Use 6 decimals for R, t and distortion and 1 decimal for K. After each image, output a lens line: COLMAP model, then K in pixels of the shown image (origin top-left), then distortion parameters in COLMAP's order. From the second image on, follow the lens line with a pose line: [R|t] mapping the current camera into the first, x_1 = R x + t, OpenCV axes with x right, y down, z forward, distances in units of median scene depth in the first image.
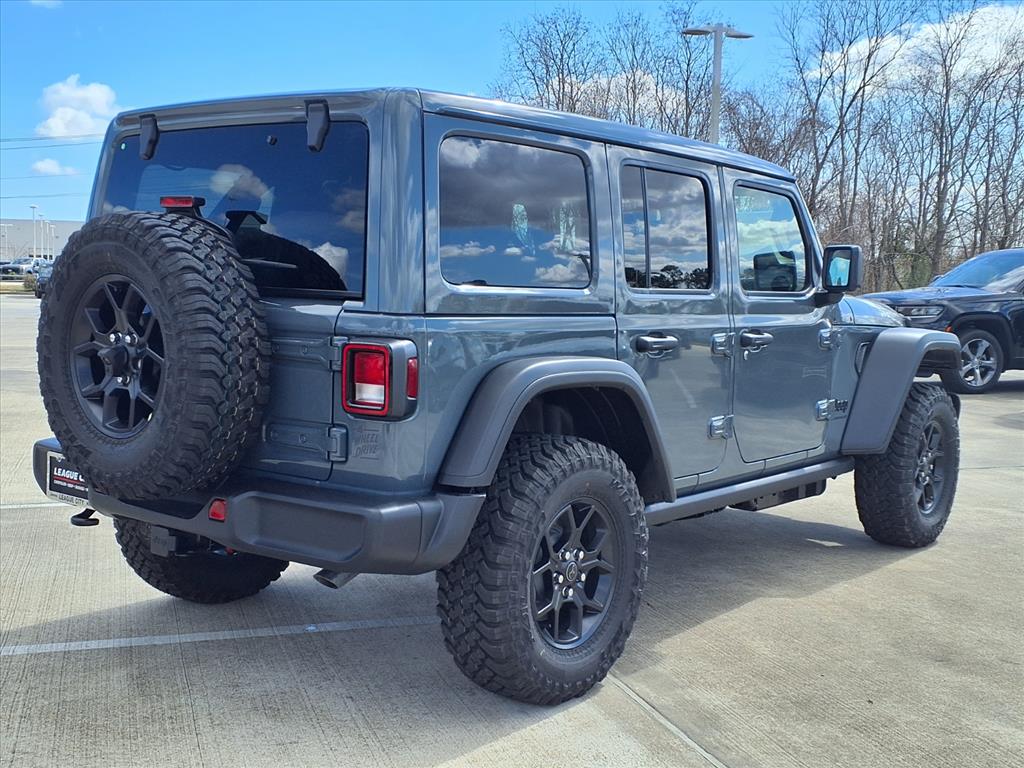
lens RADIAL K [[1230.9, 0, 531.2], [0, 1230.9, 388.6], [0, 0, 1]] dist [0.022532, 0.008827]
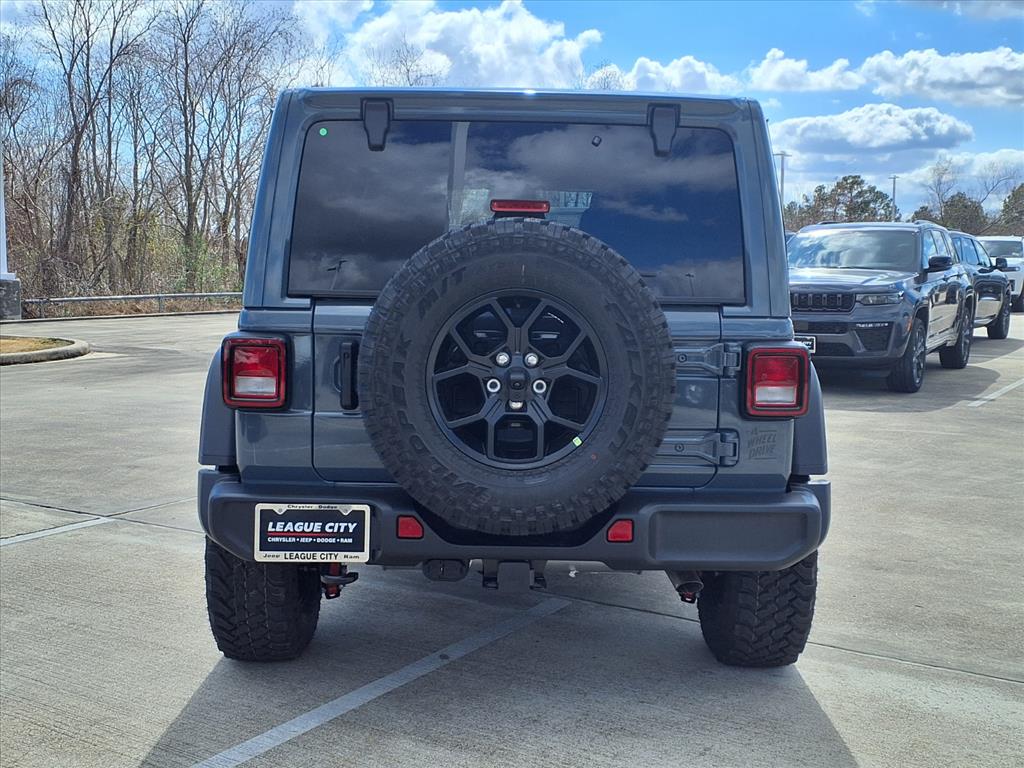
lens RADIAL K [[1268.6, 0, 512.3], [0, 1268.6, 357.9], [0, 0, 1]] dist [0.028273, -0.026702]
pose [[0.771559, -0.071931, 0.632078, -0.896688], [0.064454, 0.997313, 0.034819, -0.072401], [-0.632884, 0.013874, 0.774122, 0.281371]]
